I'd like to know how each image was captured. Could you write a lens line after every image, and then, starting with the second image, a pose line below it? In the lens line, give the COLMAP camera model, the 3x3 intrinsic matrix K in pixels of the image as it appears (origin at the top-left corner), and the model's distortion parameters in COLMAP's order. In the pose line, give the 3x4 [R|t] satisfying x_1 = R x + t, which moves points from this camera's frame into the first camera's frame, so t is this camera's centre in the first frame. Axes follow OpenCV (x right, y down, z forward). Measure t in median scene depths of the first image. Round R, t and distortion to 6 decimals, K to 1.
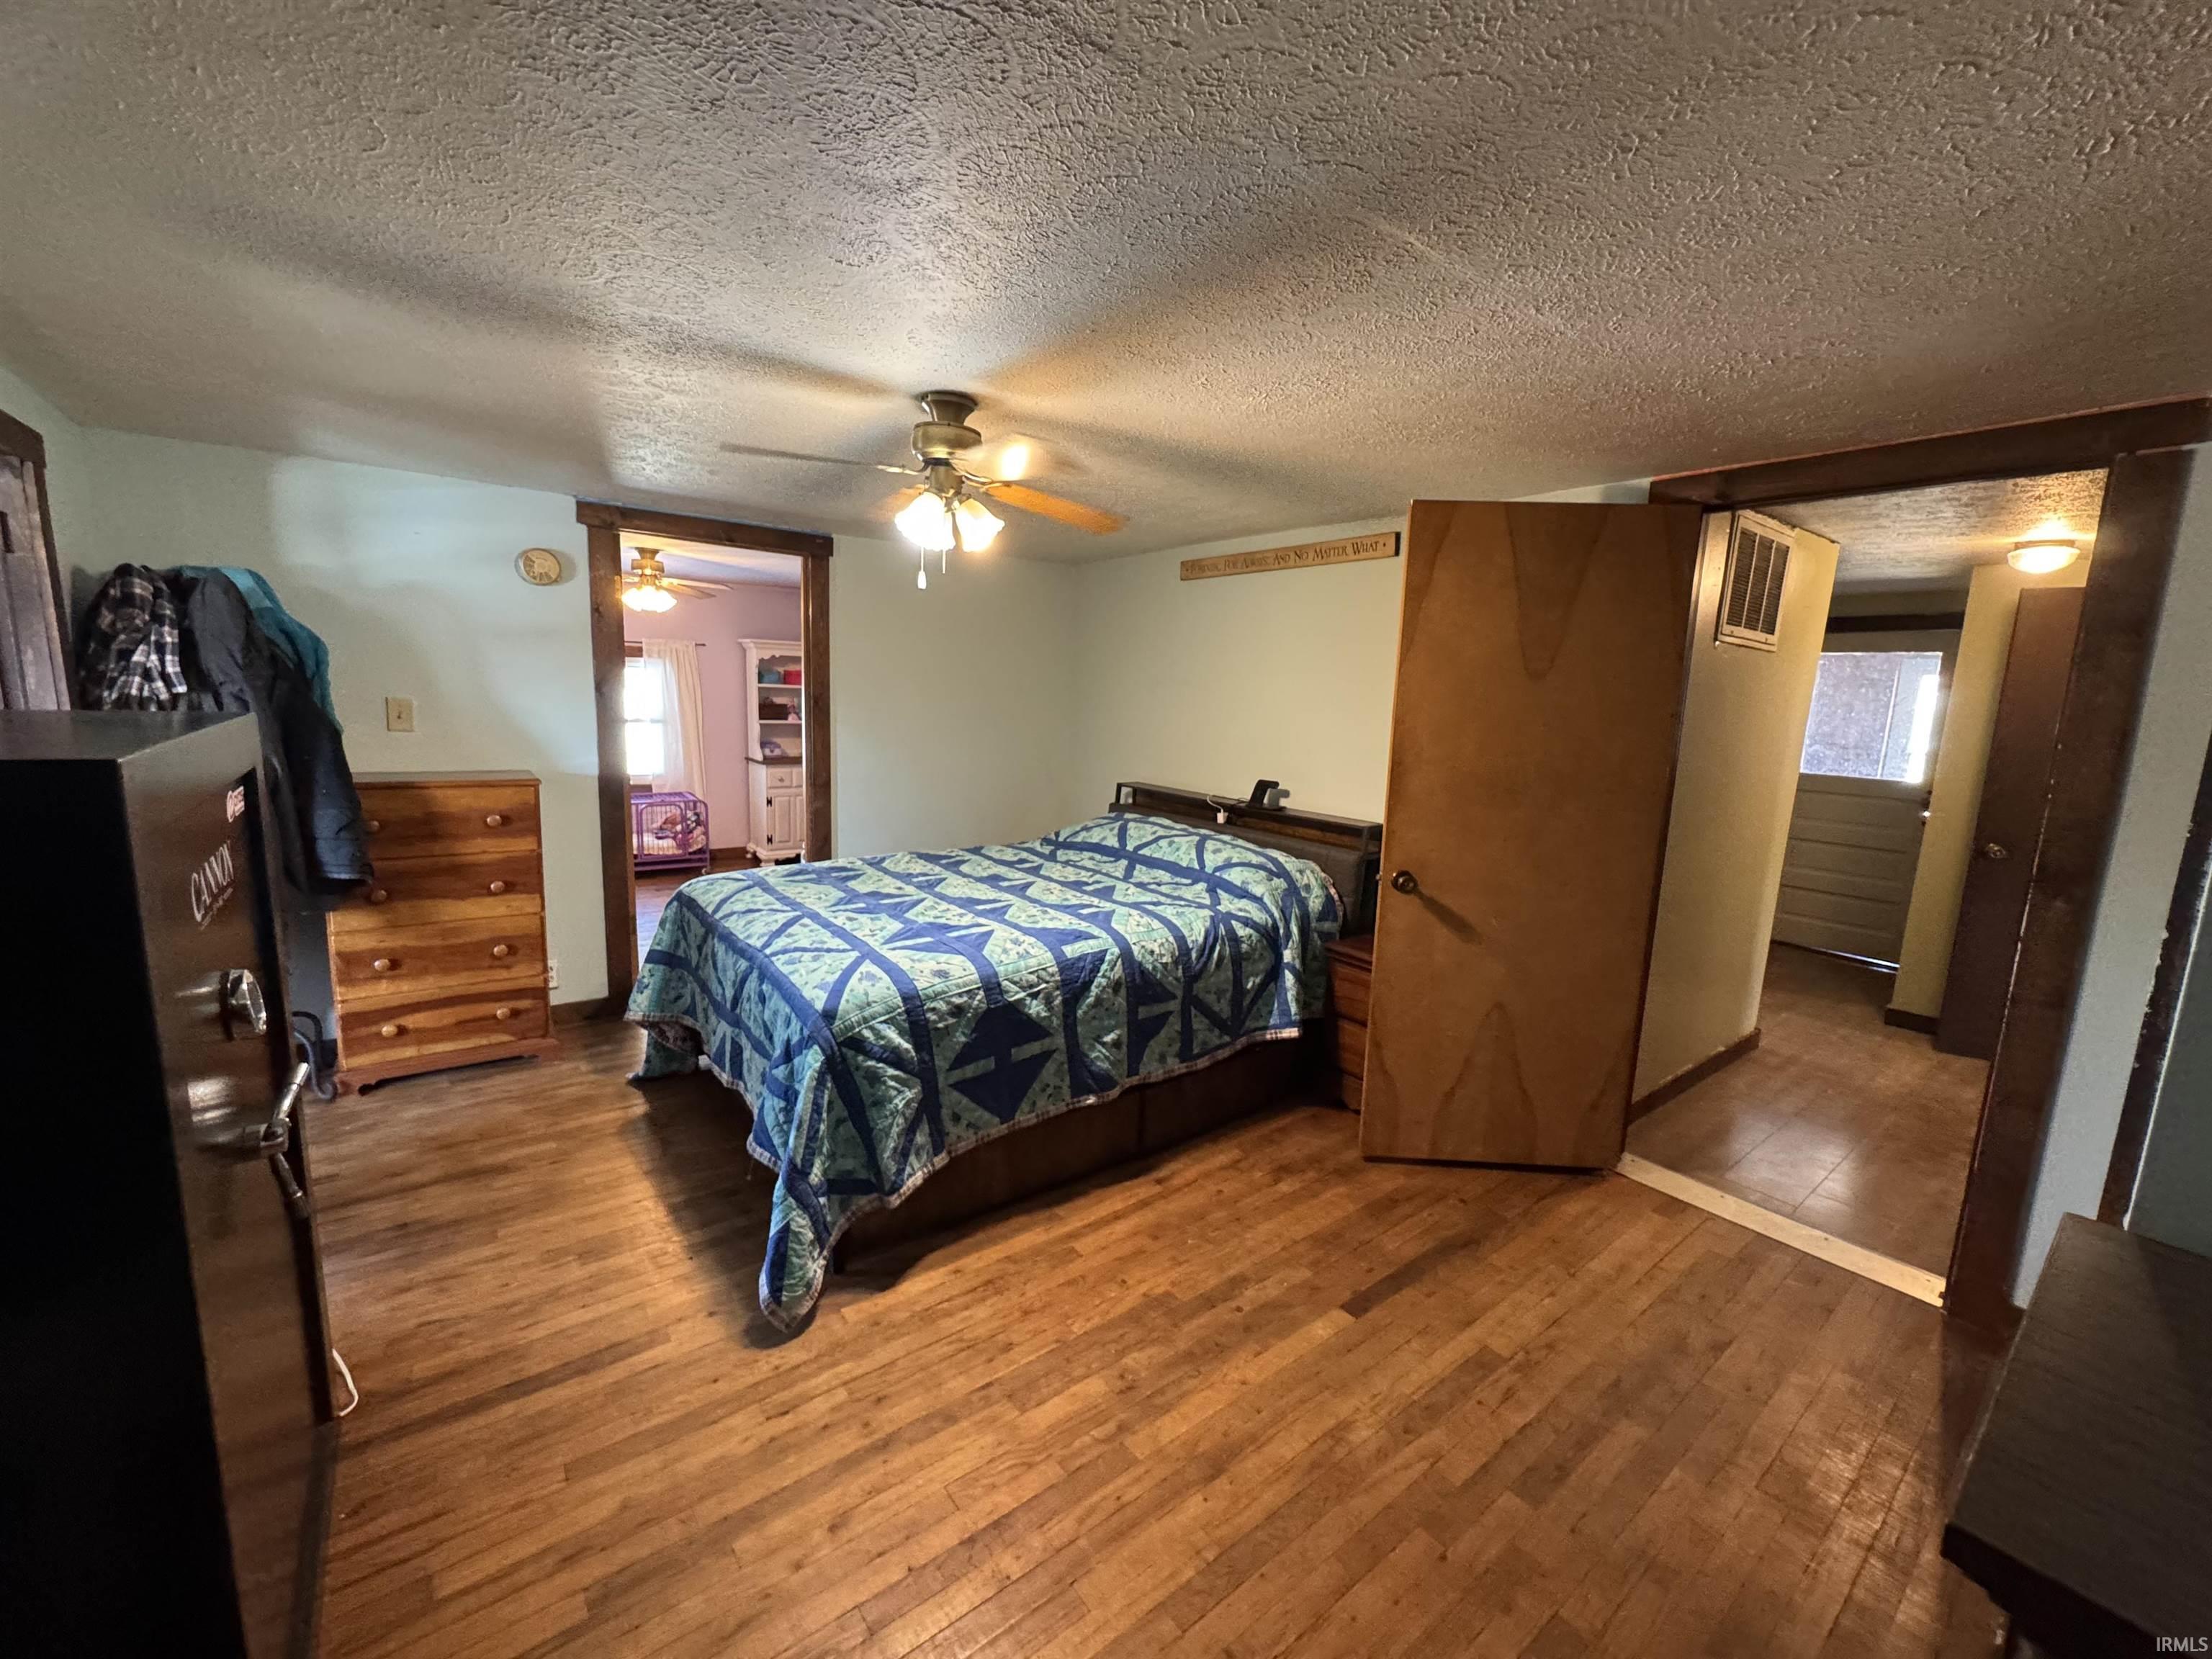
lens RADIAL K [[880.0, 0, 1107.7], [0, 880.0, 829.0], [0, 0, 1]] dist [-0.003556, -0.000386]
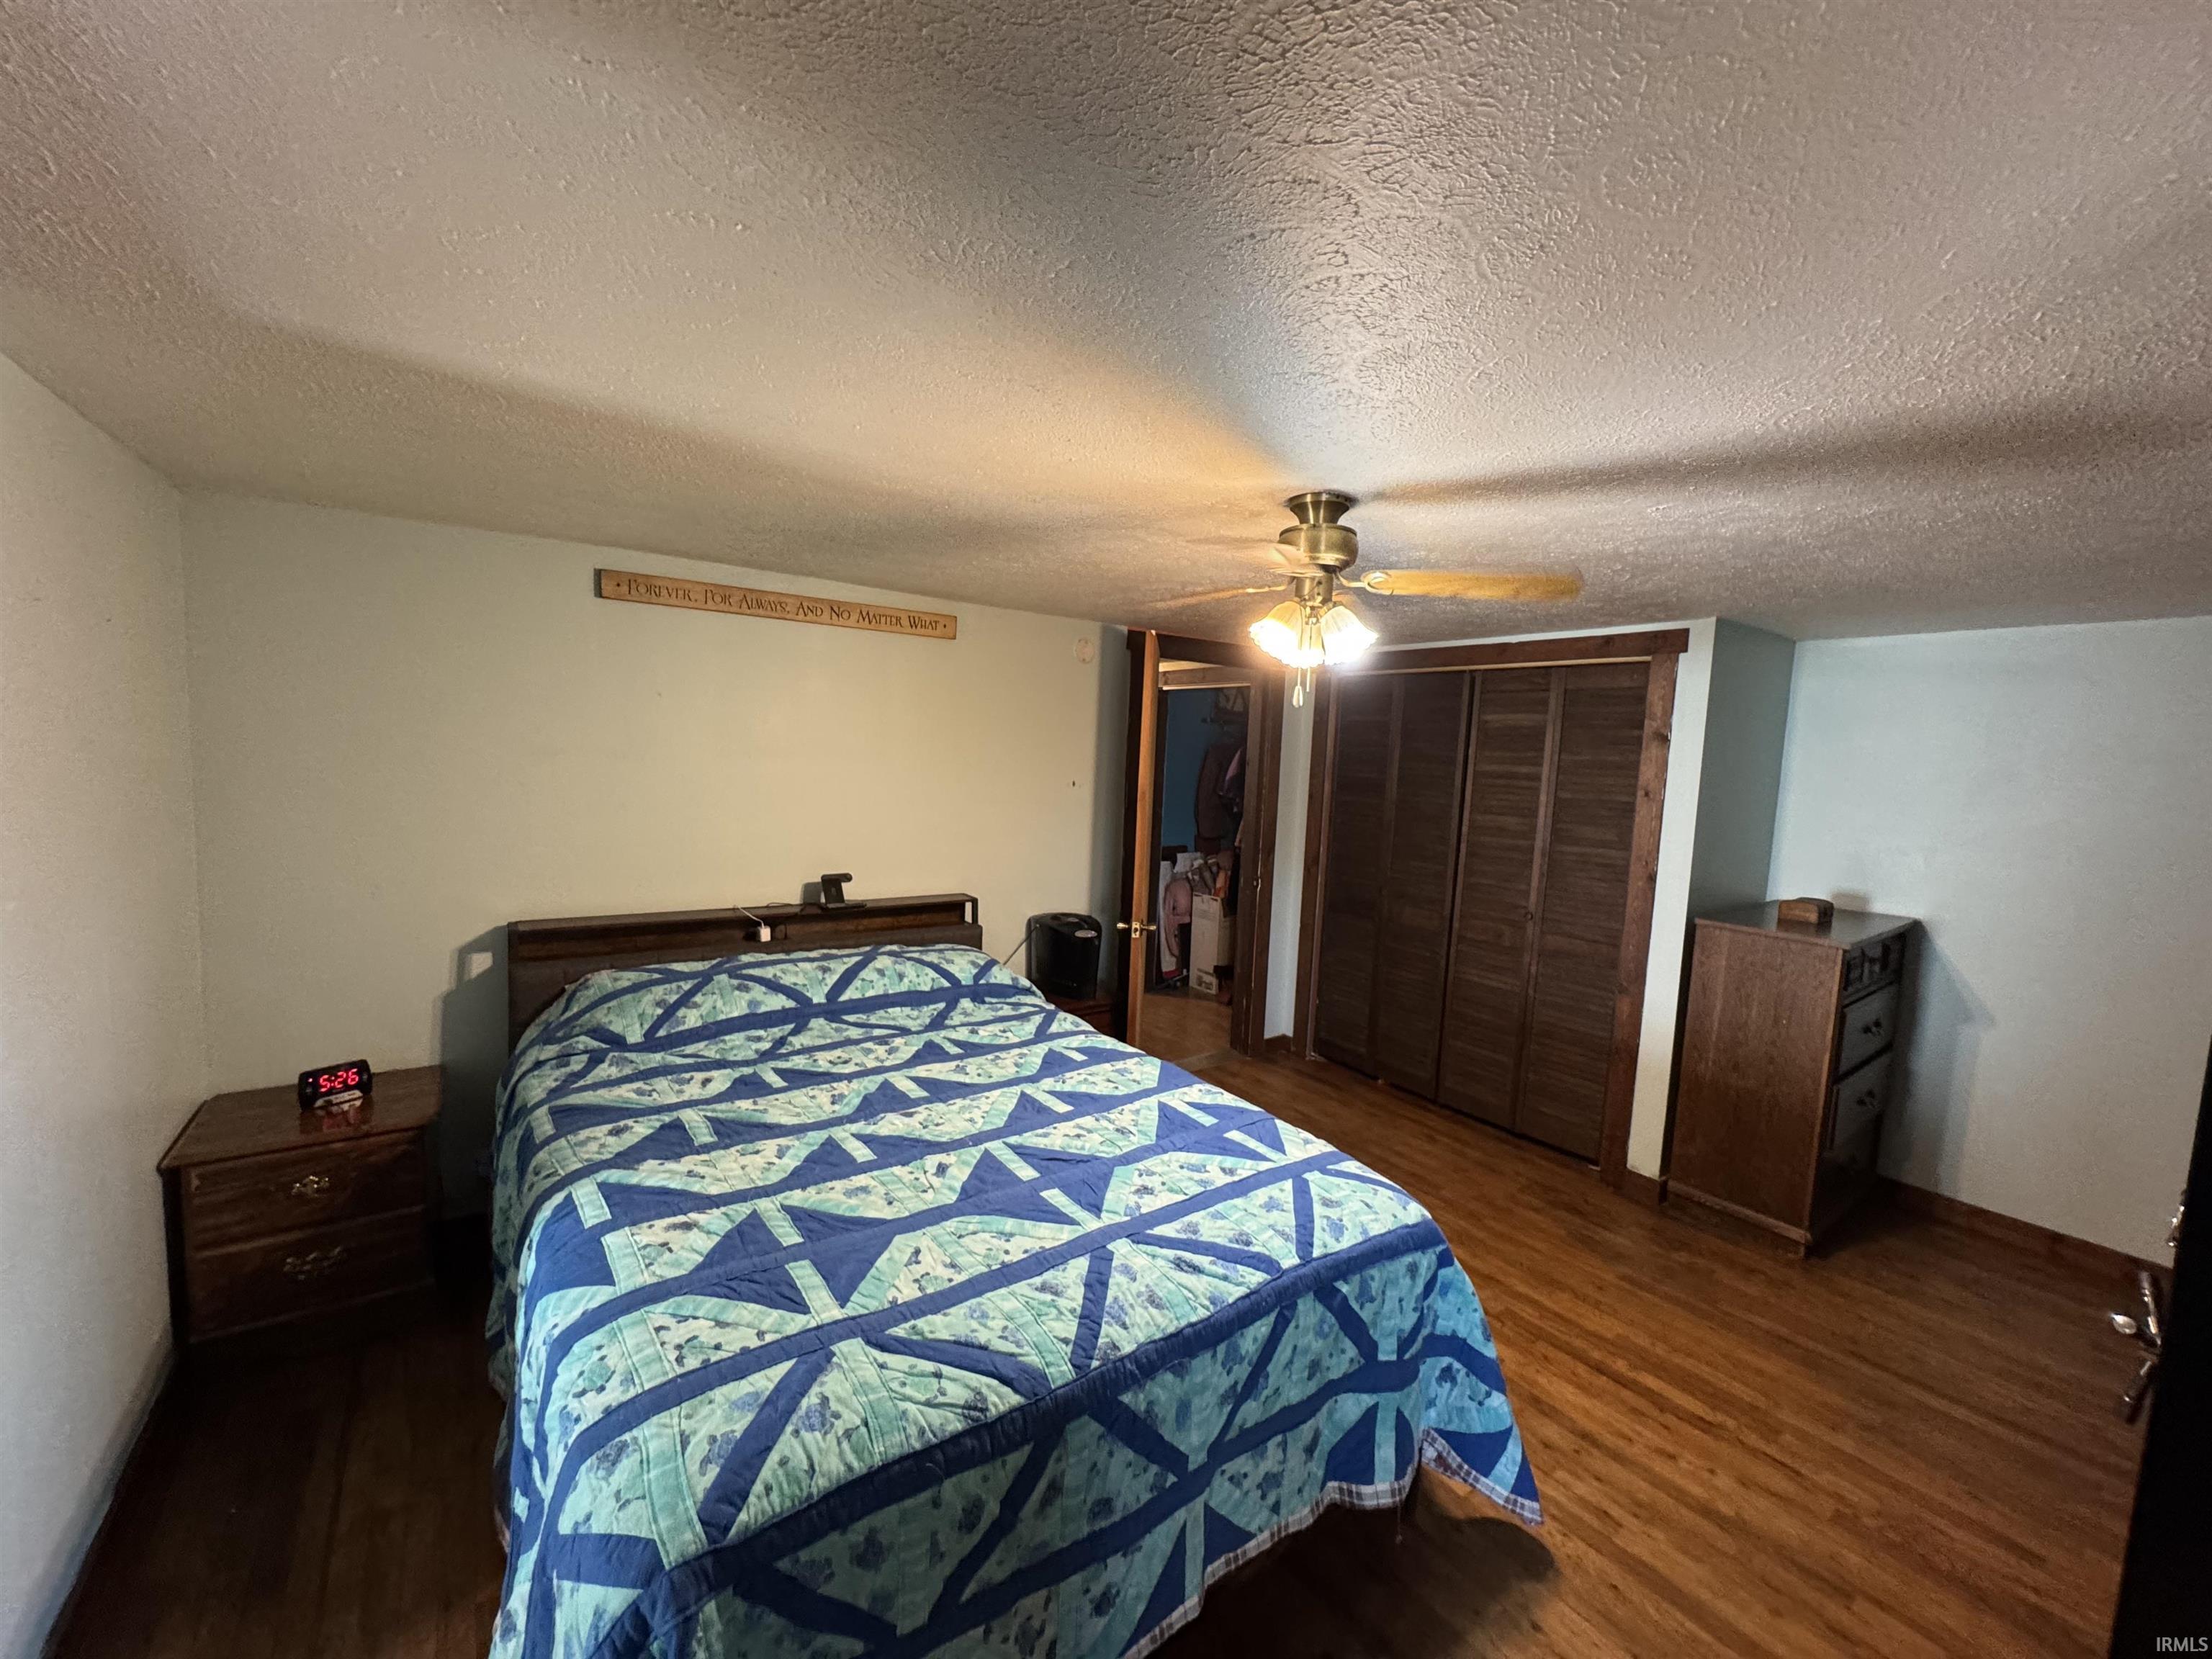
lens RADIAL K [[880.0, 0, 1107.7], [0, 880.0, 829.0], [0, 0, 1]] dist [-0.003556, -0.000386]
pose [[0.023412, -0.123588, 0.992057, -0.833394], [0.114521, 0.986129, 0.120147, -0.219983], [-0.993145, 0.110798, 0.037241, 0.917098]]
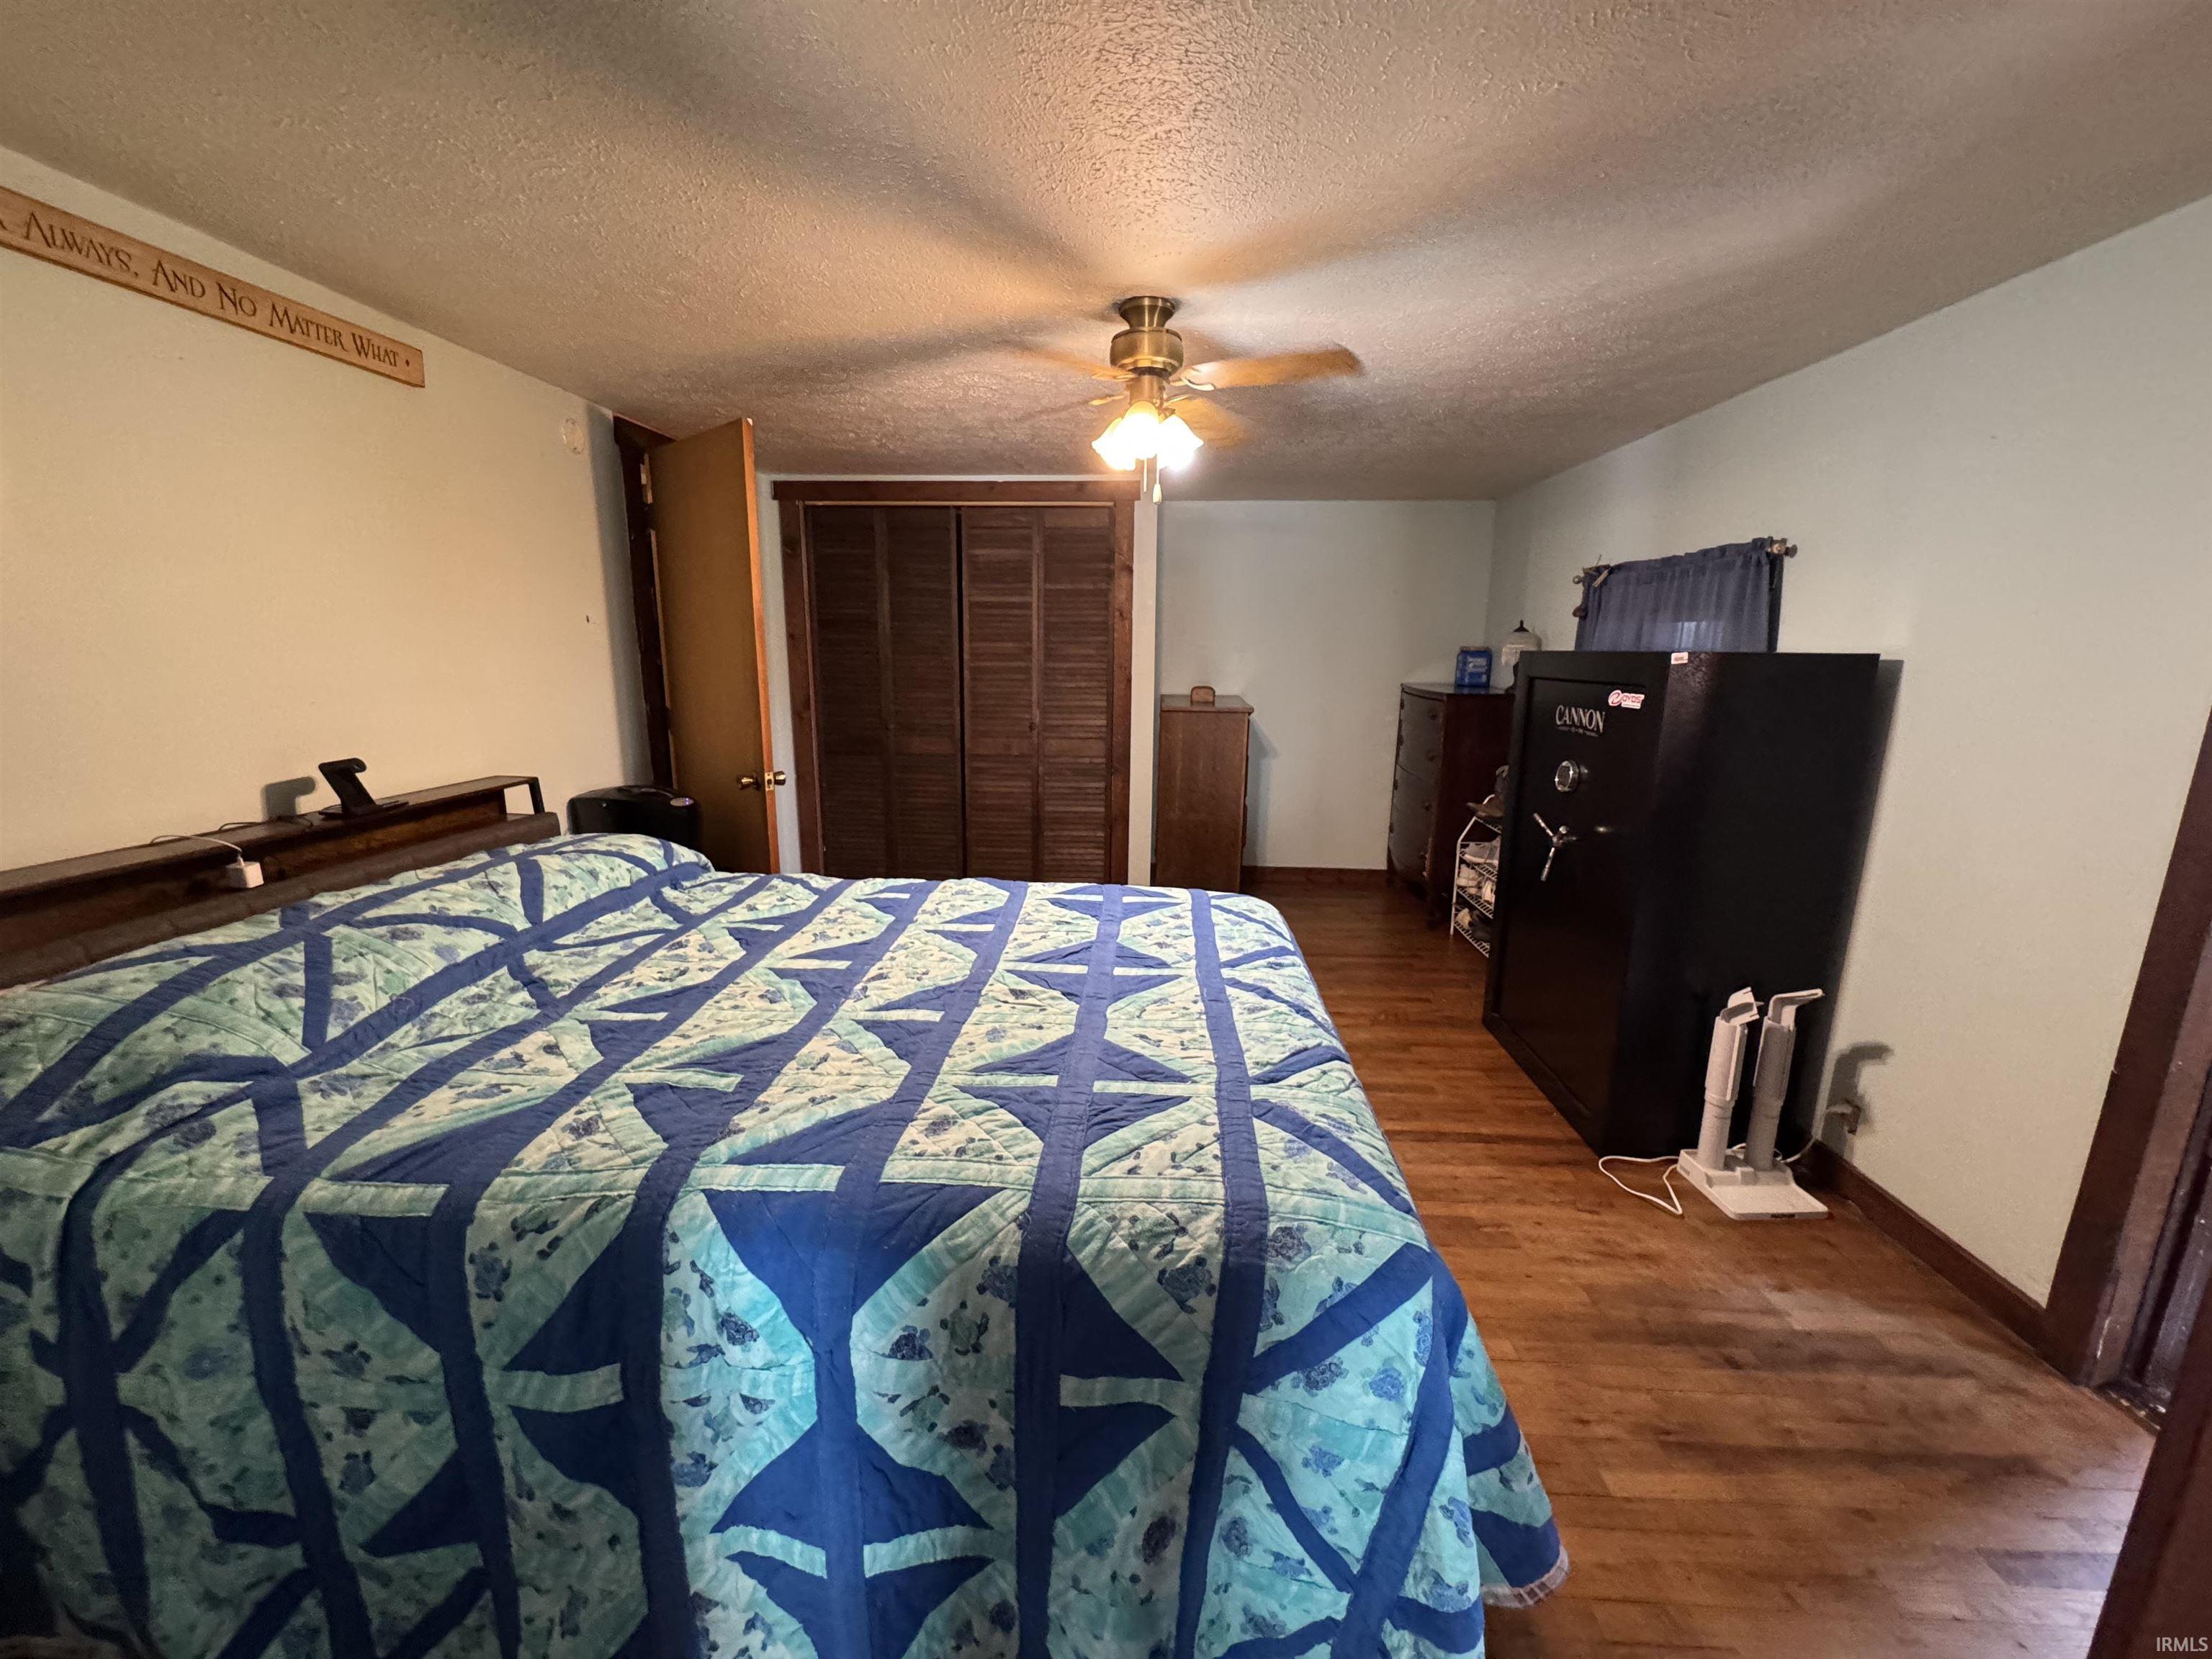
lens RADIAL K [[878.7, 0, 1106.0], [0, 878.7, 829.5], [0, 0, 1]] dist [-0.000337, -0.000202]
pose [[-0.758092, -0.175958, 0.627961, -0.638153], [0.066318, 0.937121, 0.342647, -0.214225], [-0.648766, 0.301403, -0.698755, 1.405311]]
